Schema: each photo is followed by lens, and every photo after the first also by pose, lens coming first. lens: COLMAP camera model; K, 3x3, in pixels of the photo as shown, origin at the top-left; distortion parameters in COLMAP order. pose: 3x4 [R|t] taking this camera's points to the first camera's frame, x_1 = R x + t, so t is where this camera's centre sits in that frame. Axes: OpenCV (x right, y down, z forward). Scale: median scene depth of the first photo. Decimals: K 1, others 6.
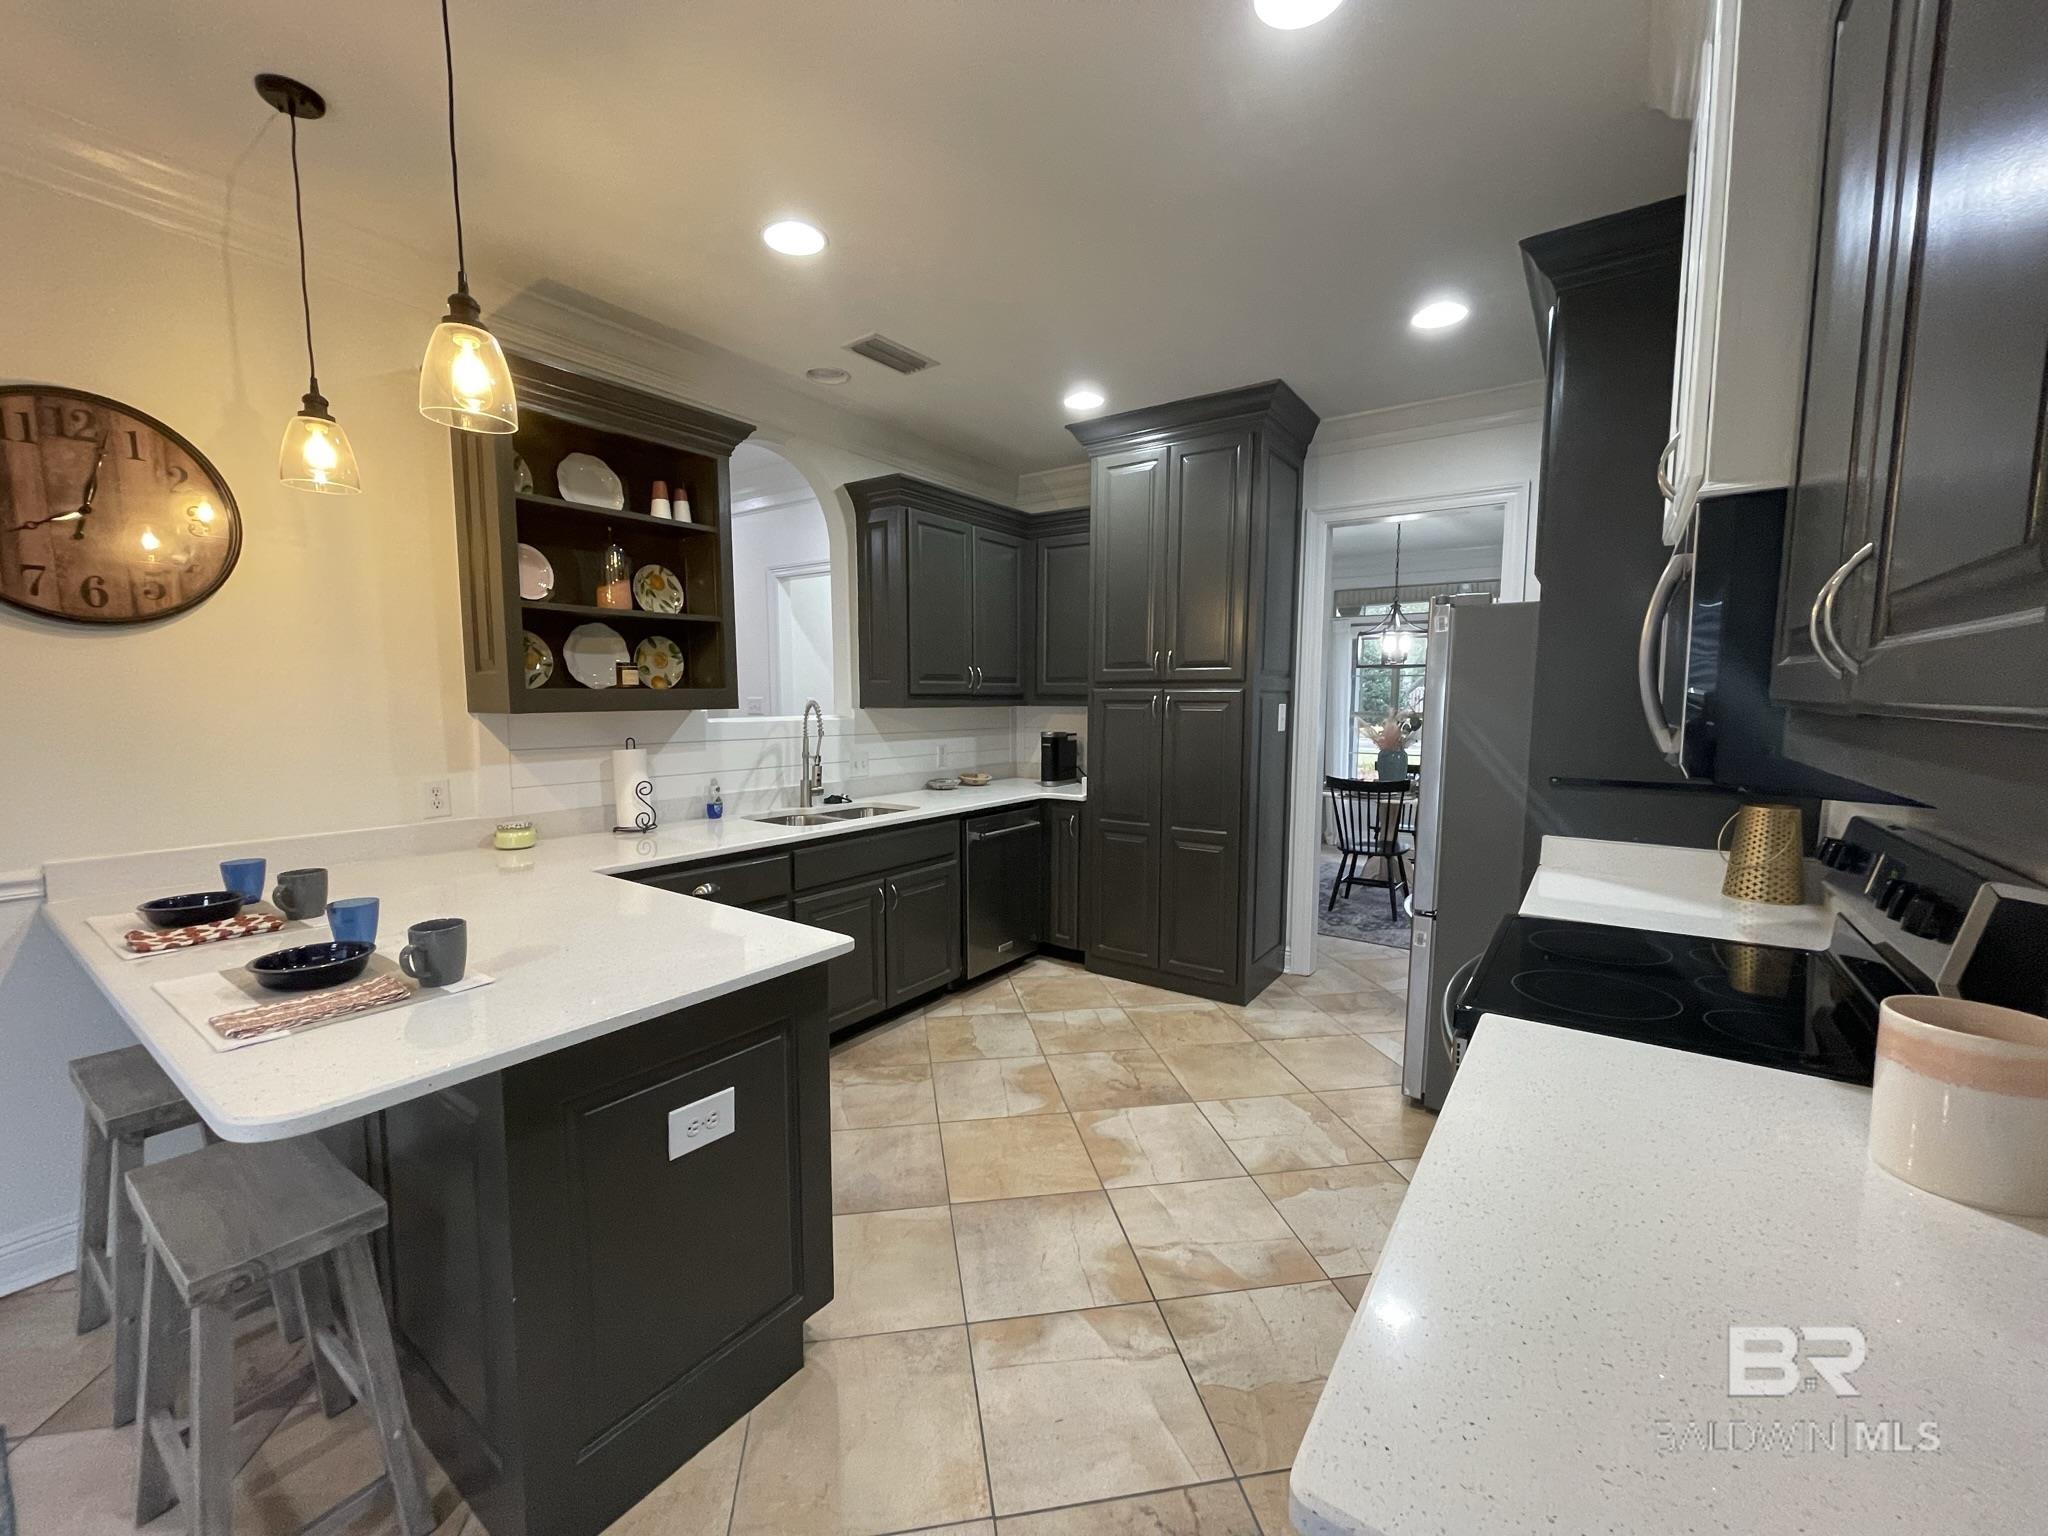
lens RADIAL K [[820.8, 0, 1017.5], [0, 820.8, 769.9], [0, 0, 1]] dist [0.002708, -0.001379]
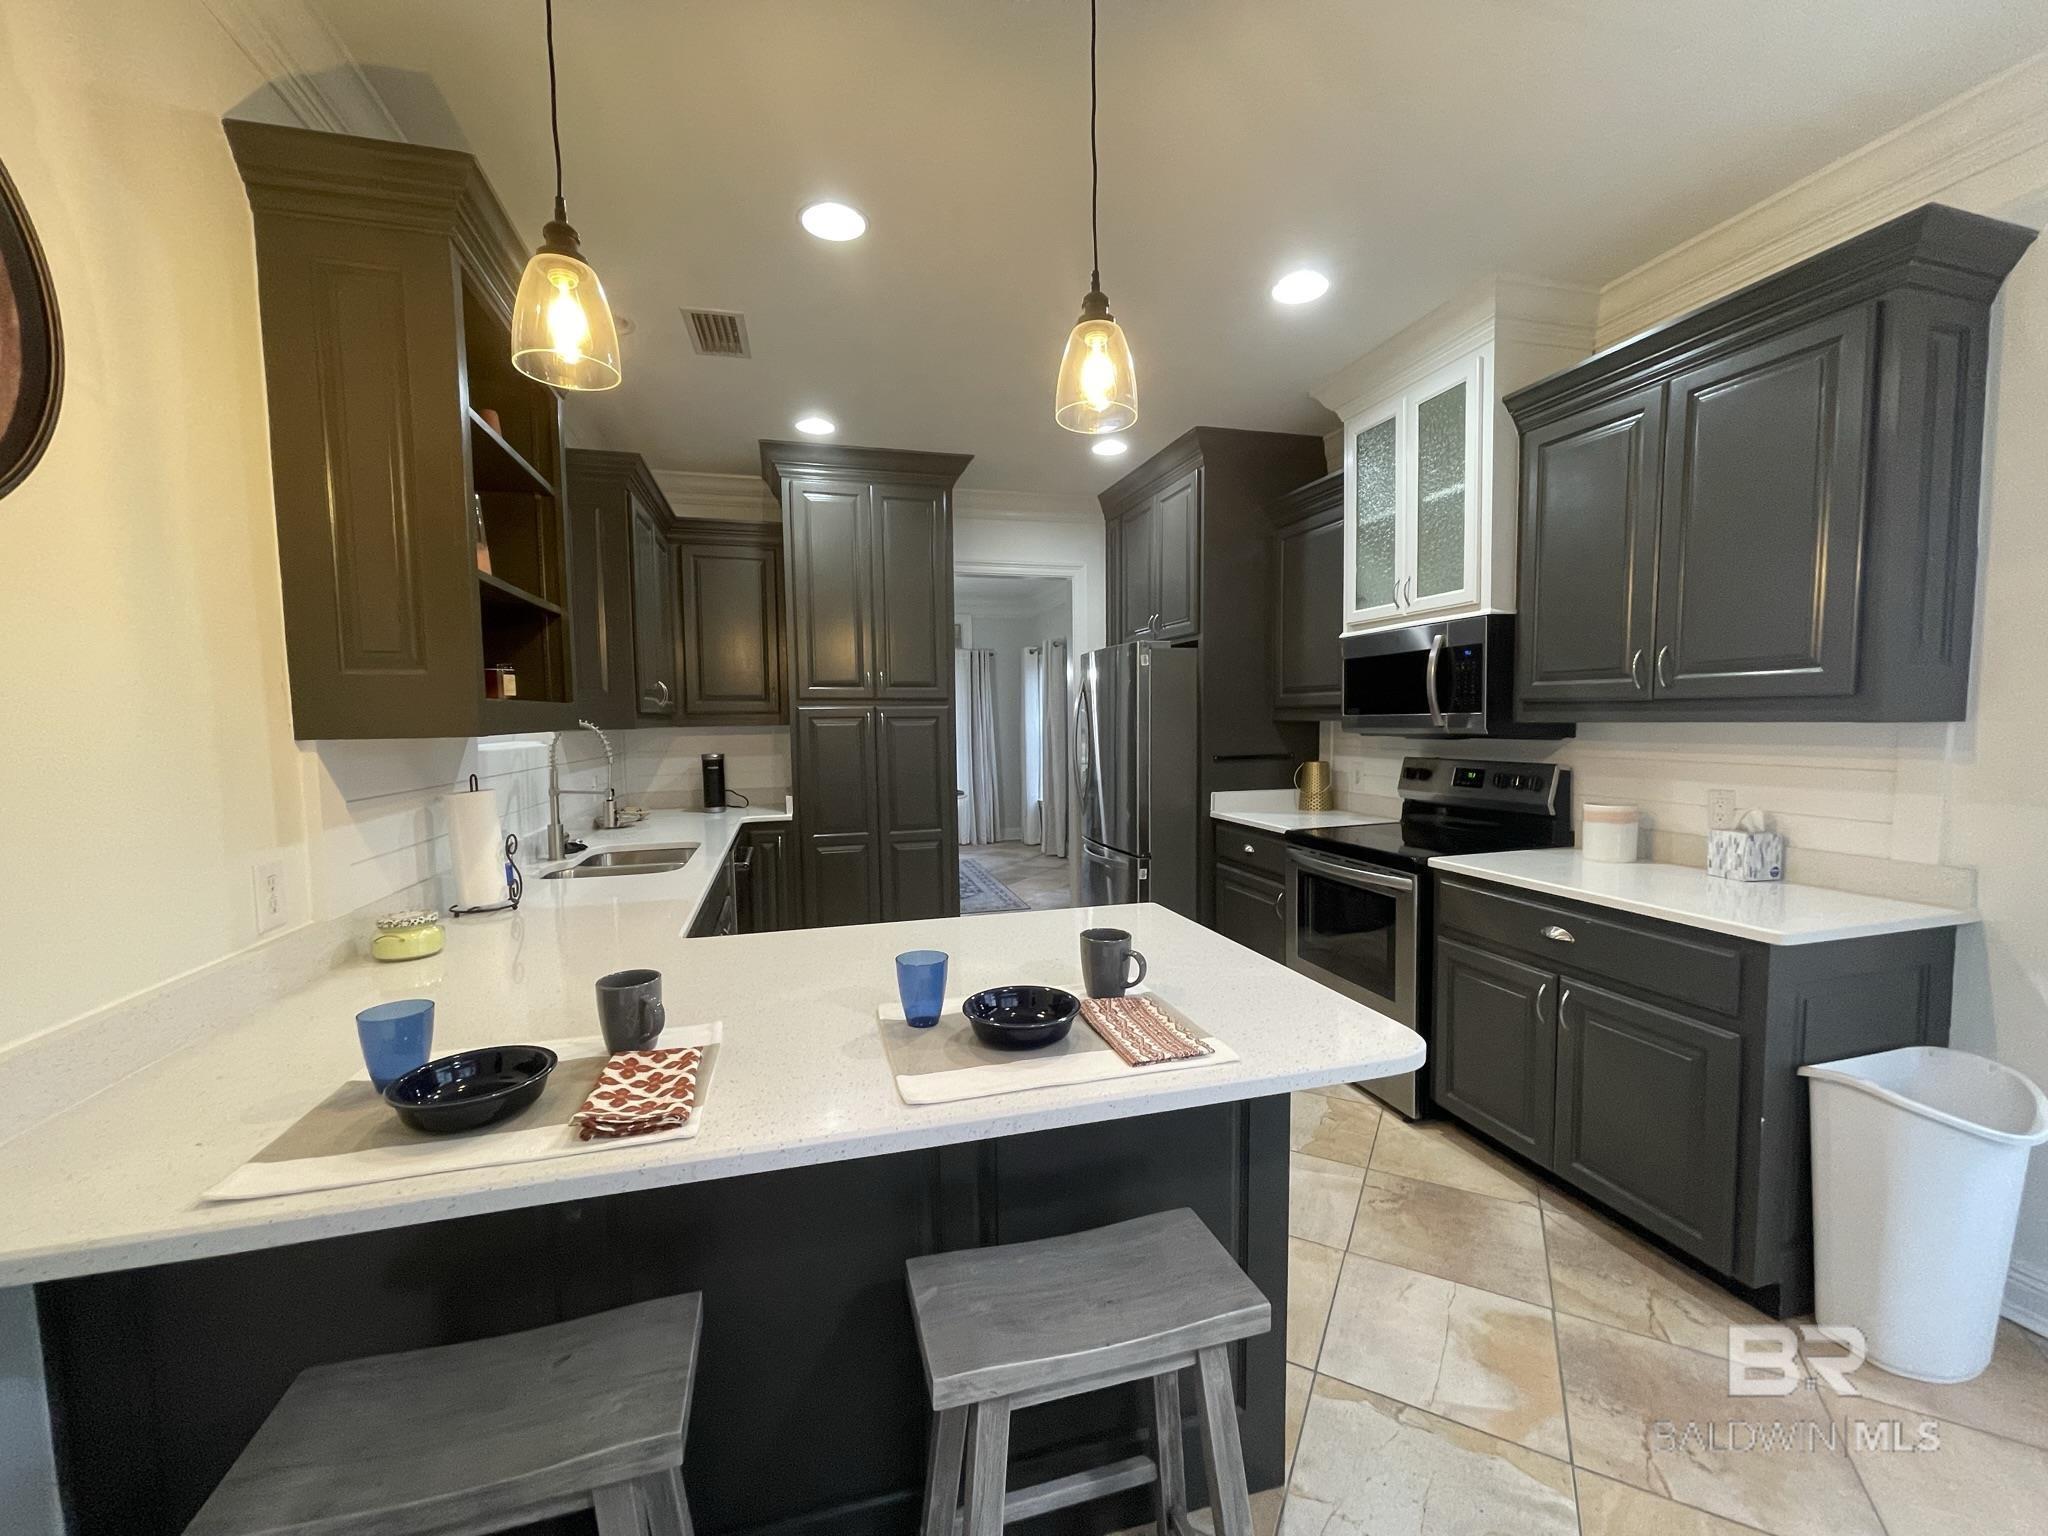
lens RADIAL K [[820.8, 0, 1012.7], [0, 820.8, 773.0], [0, 0, 1]] dist [0.002708, -0.001379]
pose [[0.631832, -0.062760, 0.772561, -0.680712], [0.085824, 0.996252, 0.010742, -0.008307], [-0.770340, 0.059517, 0.634850, 0.211775]]
